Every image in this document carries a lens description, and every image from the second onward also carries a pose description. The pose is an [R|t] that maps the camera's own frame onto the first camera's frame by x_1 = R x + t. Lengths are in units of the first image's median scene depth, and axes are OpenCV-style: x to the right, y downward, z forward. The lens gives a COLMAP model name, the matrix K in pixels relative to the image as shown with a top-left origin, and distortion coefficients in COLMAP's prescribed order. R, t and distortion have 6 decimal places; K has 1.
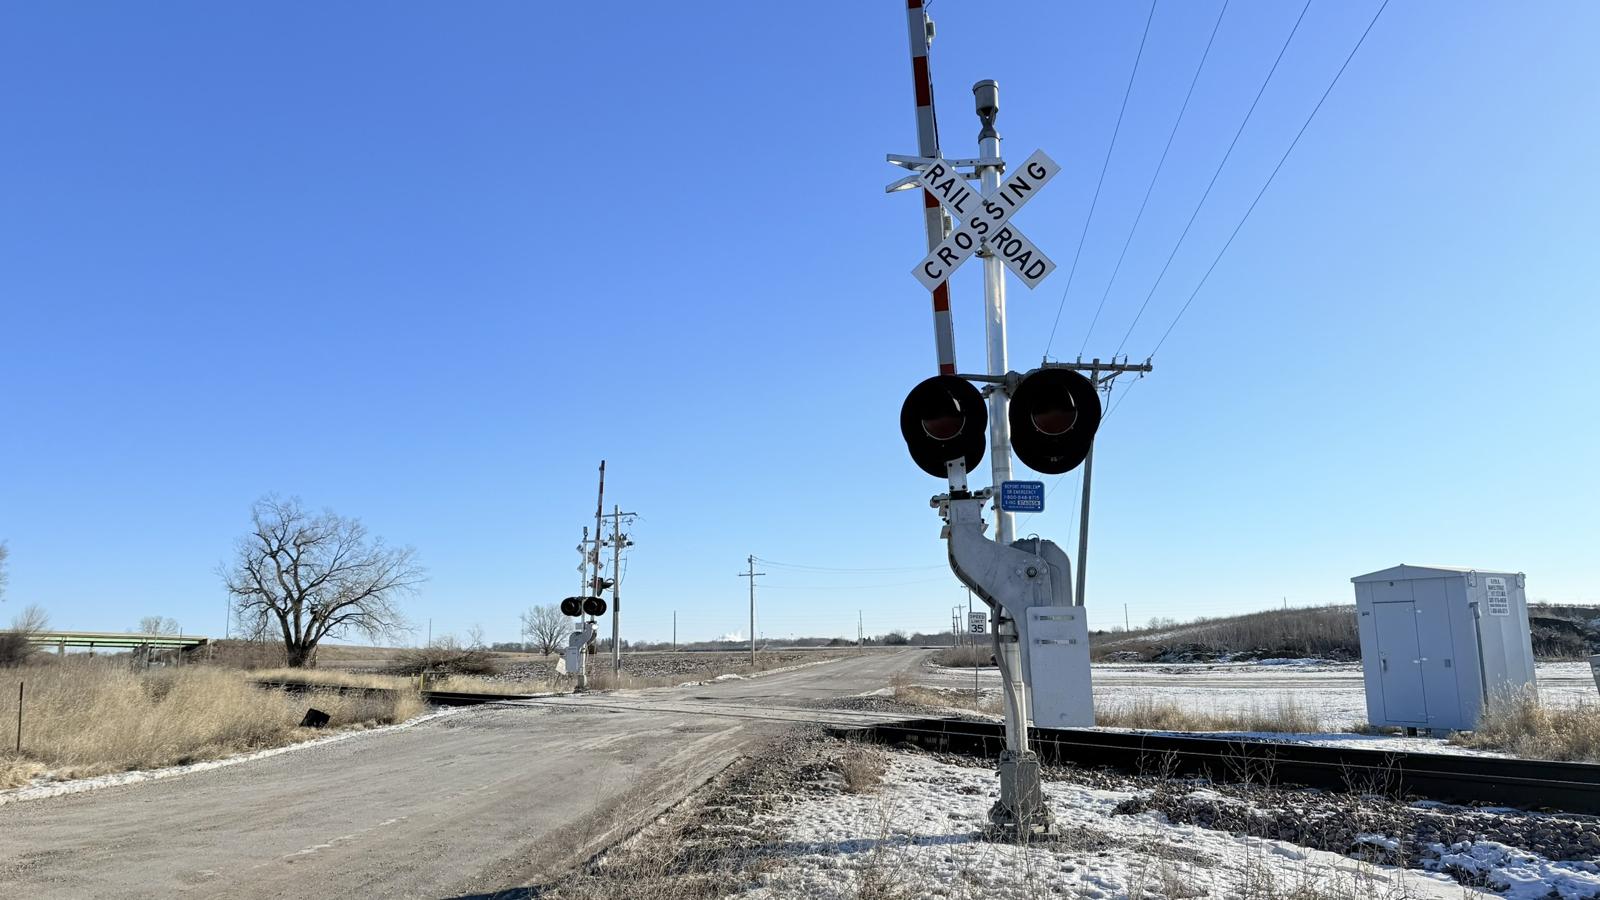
lens RADIAL K [[1067.5, 0, 800.0], [0, 1067.5, 450.0], [0, 0, 1]] dist [0.123893, -0.000944]
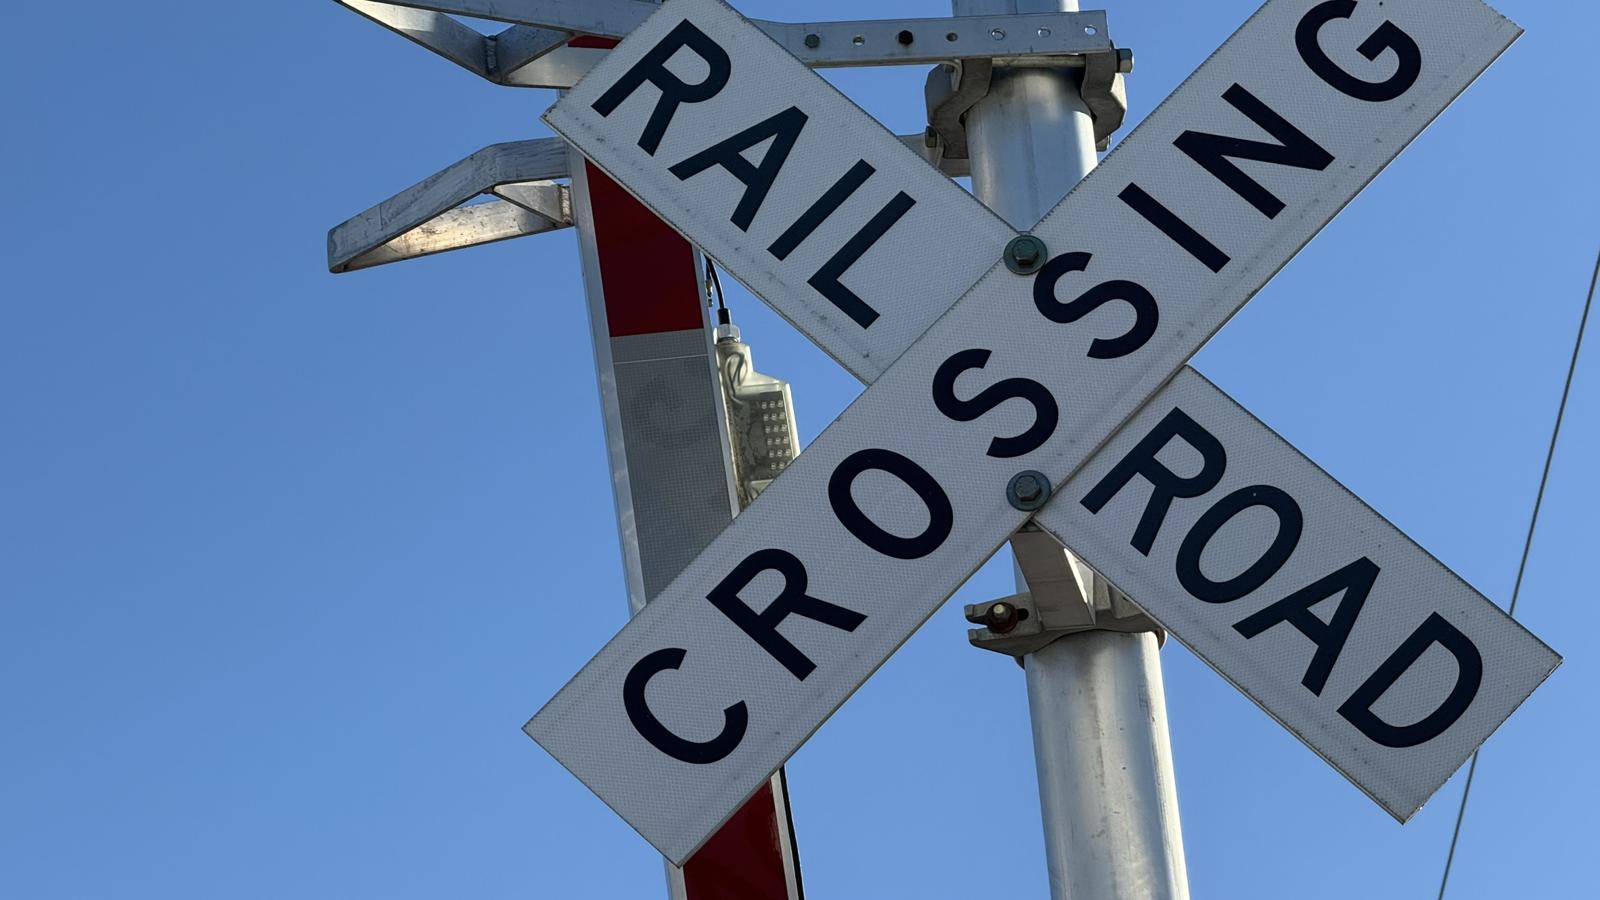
lens RADIAL K [[5567.8, 0, 800.0], [0, 5567.8, 450.0], [0, 0, 1]] dist [0.232223, 1.701775]
pose [[0.987120, 0.009000, 0.159729, 0.024695], [0.042779, 0.947210, -0.317746, 0.028063], [-0.154156, 0.320486, 0.934625, 0.321710]]
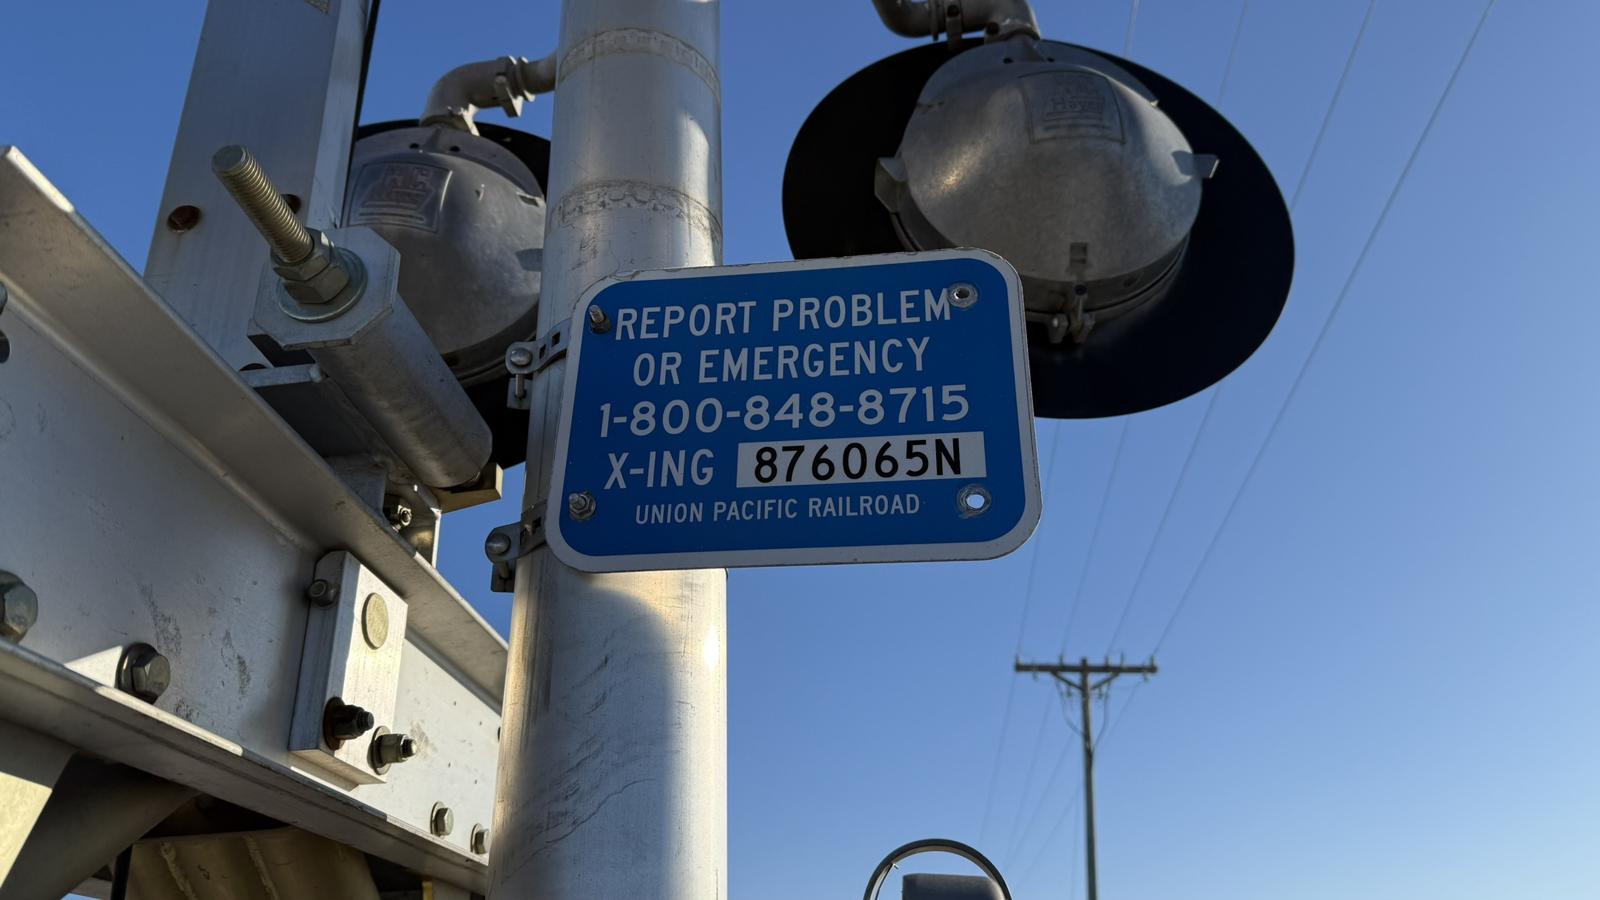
lens RADIAL K [[1096.2, 0, 800.0], [0, 1096.2, 450.0], [0, 0, 1]] dist [0.100092, 0.000126]
pose [[0.999397, -0.011778, 0.032678, 0.202064], [0.021320, 0.950710, -0.309347, 0.074915], [-0.027424, 0.309857, 0.950388, 0.899515]]
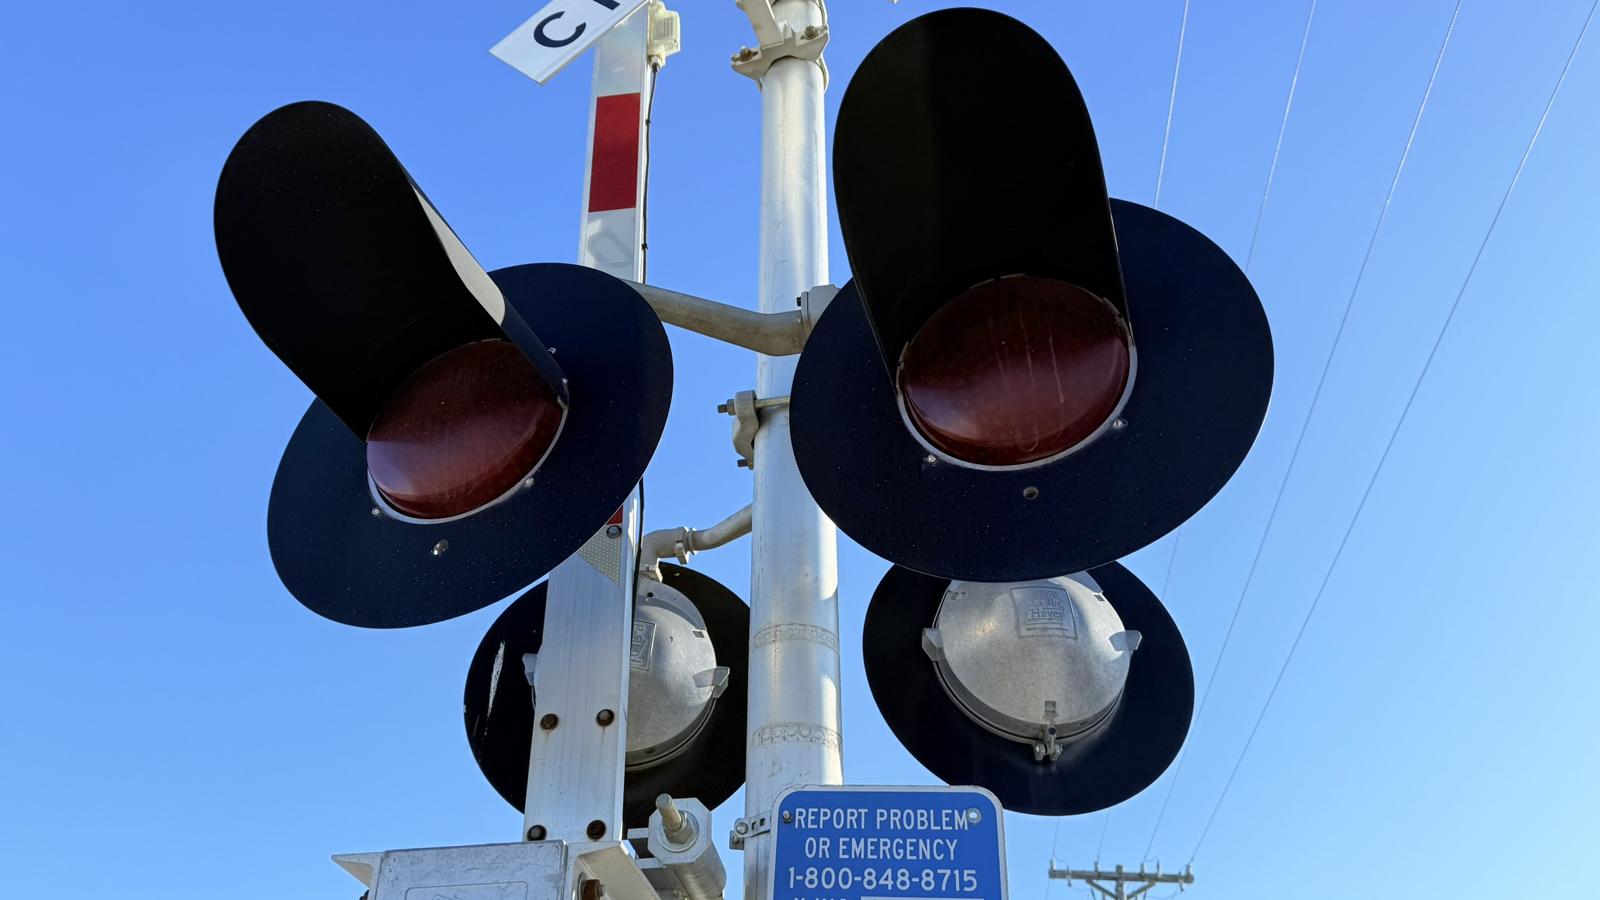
lens RADIAL K [[1082.4, 0, 782.0], [0, 1082.4, 449.5], [0, 0, 1]] dist [0.097087, -0.126474]
pose [[0.999838, 0.013968, -0.011329, 0.188055], [-0.017600, 0.889588, -0.456424, 0.063352], [0.003703, 0.456549, 0.889690, 0.792022]]
